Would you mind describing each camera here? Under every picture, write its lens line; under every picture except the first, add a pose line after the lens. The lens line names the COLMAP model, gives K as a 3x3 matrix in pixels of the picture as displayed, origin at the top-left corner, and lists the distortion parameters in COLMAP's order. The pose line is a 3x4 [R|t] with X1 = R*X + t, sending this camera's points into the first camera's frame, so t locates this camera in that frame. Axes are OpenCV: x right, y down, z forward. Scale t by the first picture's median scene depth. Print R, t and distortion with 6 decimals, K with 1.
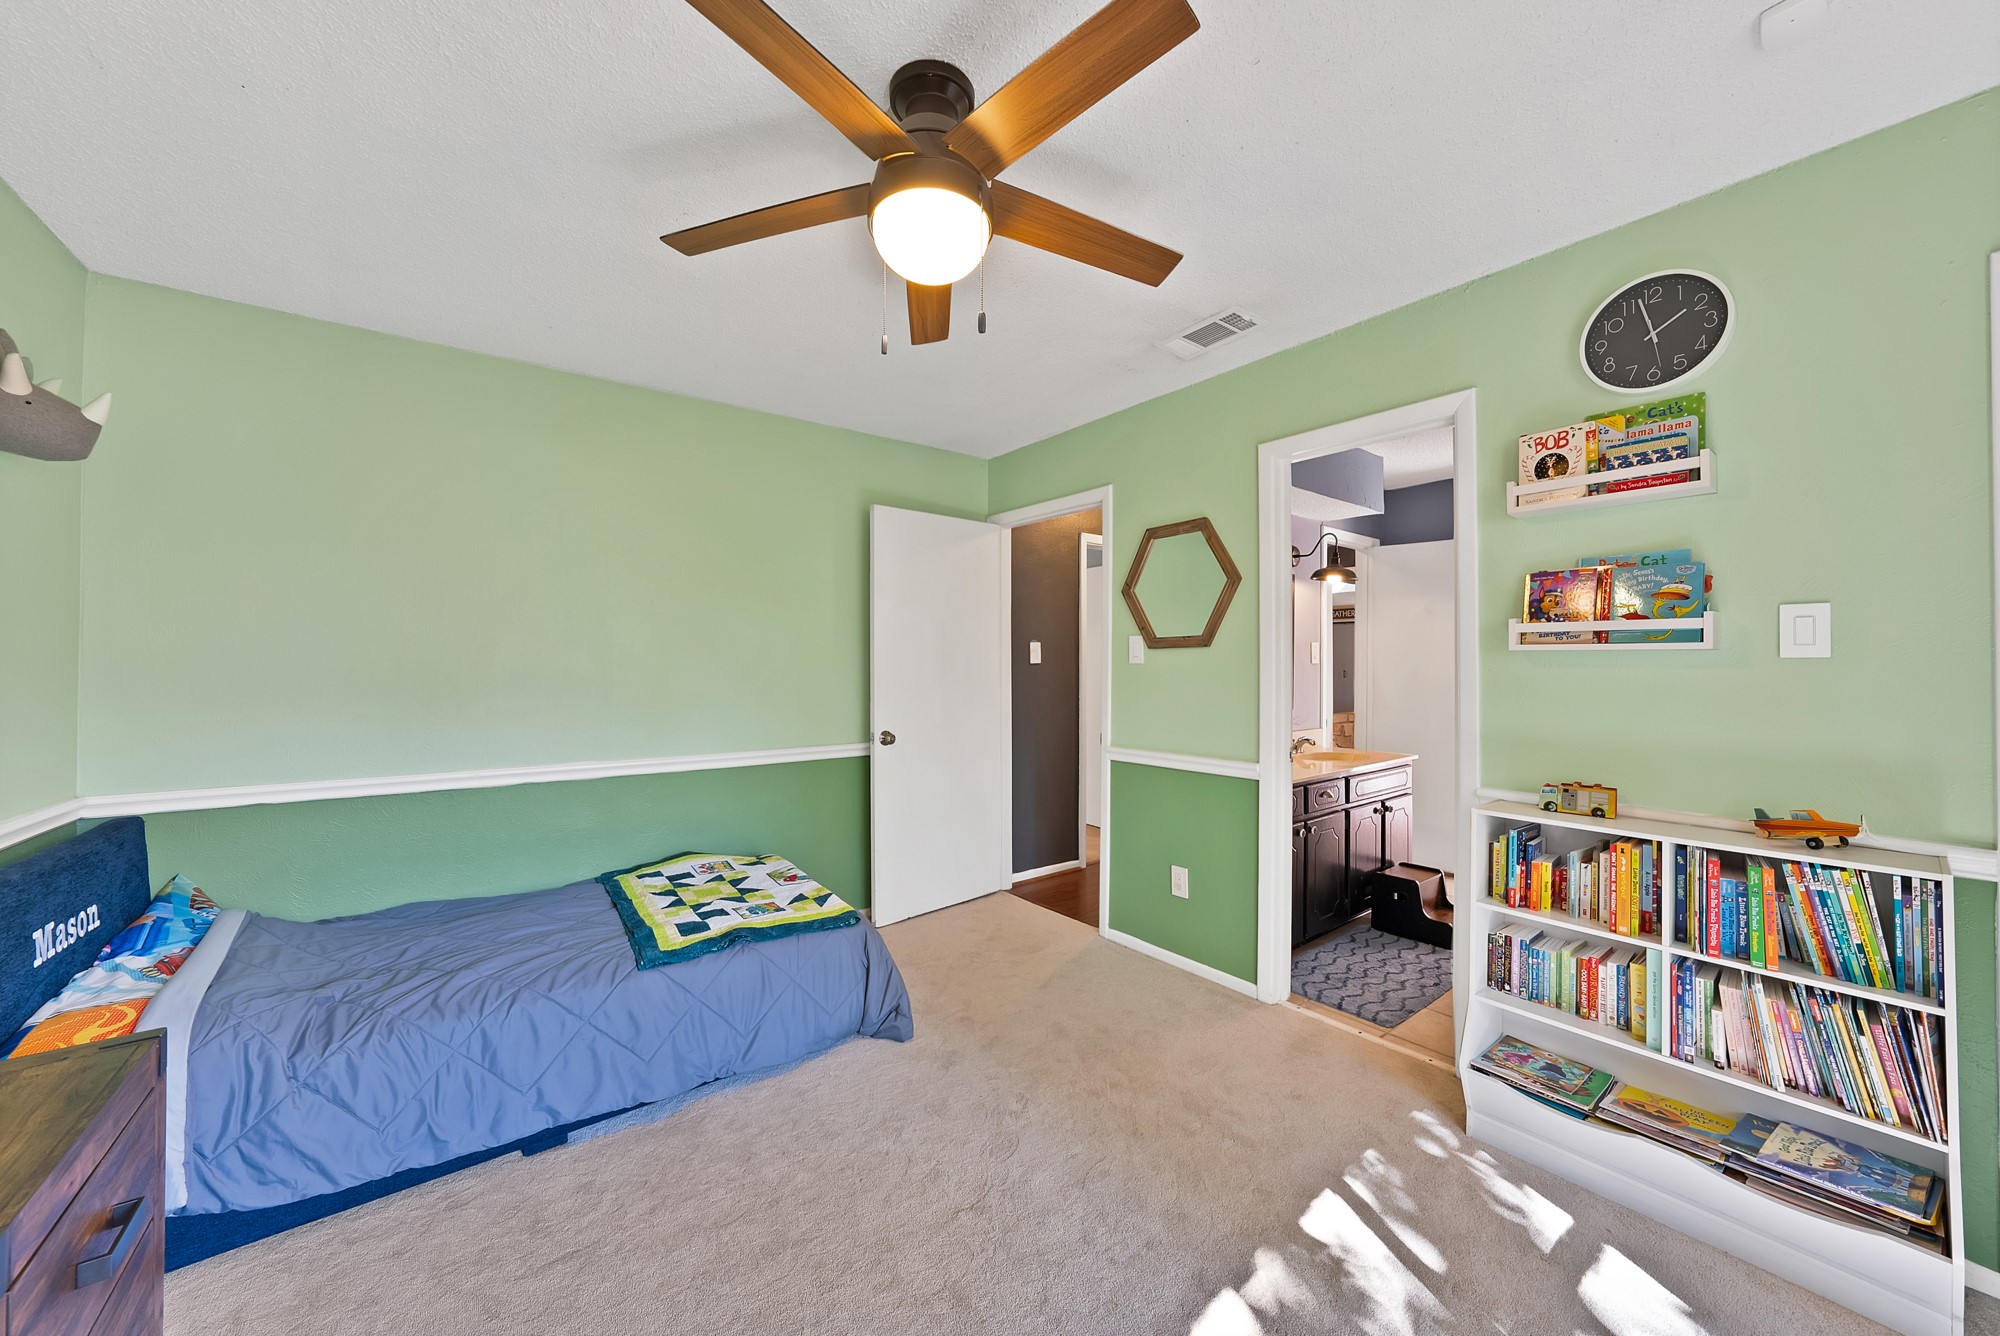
lens RADIAL K [[716.4, 0, 997.2], [0, 716.4, 663.4], [0, 0, 1]] dist [-0.026925, 0.004367]
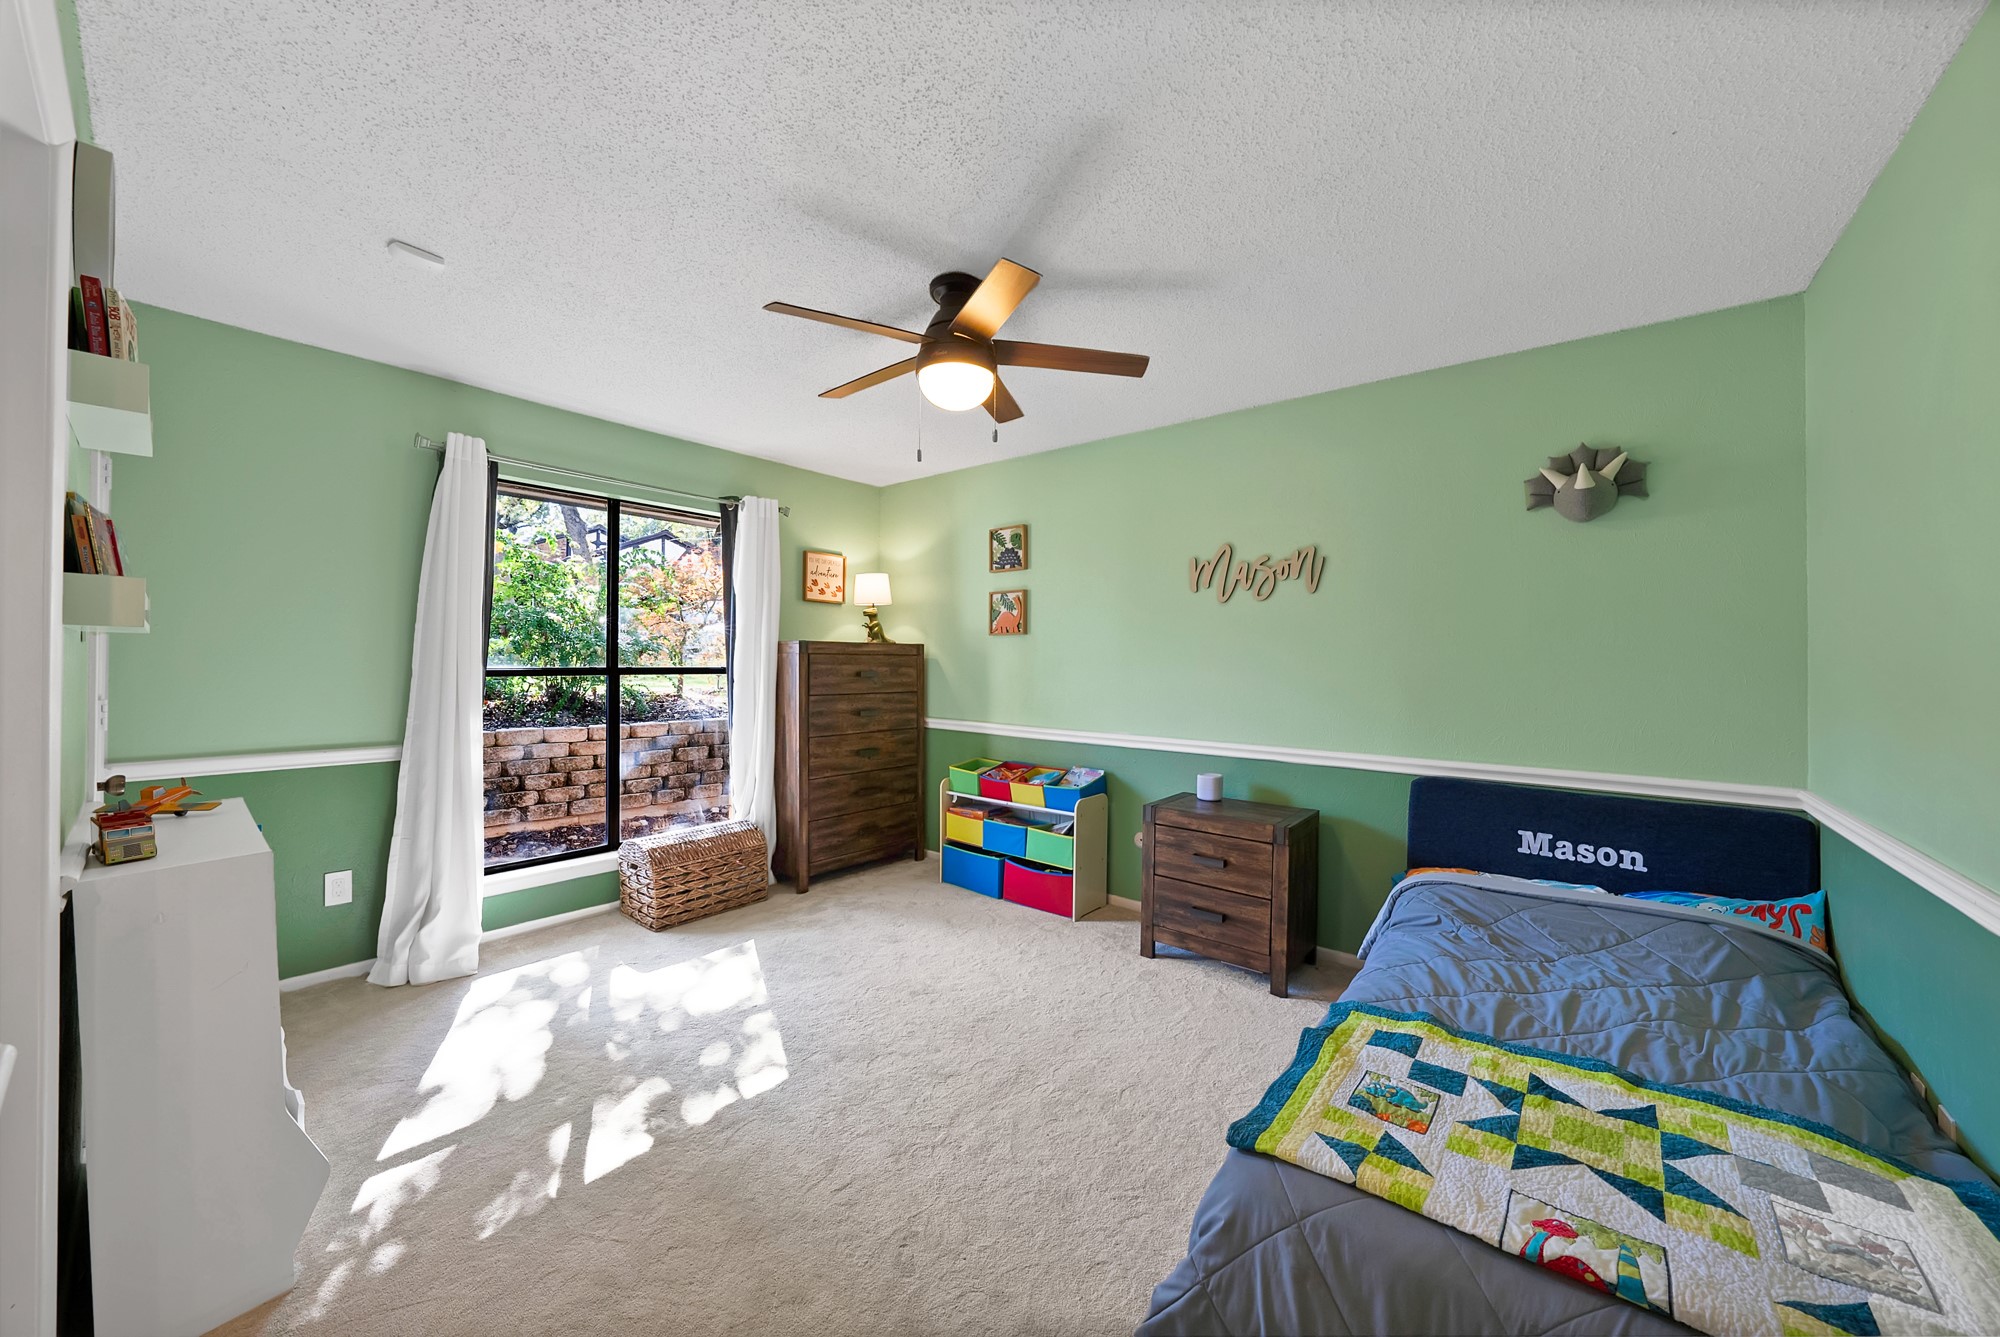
lens RADIAL K [[716.4, 0, 1002.5], [0, 716.4, 662.9], [0, 0, 1]] dist [-0.026925, 0.004367]
pose [[-0.975372, -0.006182, -0.220478, 0.085360], [-0.005045, 0.999971, -0.005720, 0.011608], [0.220507, -0.004466, -0.975375, 1.468232]]
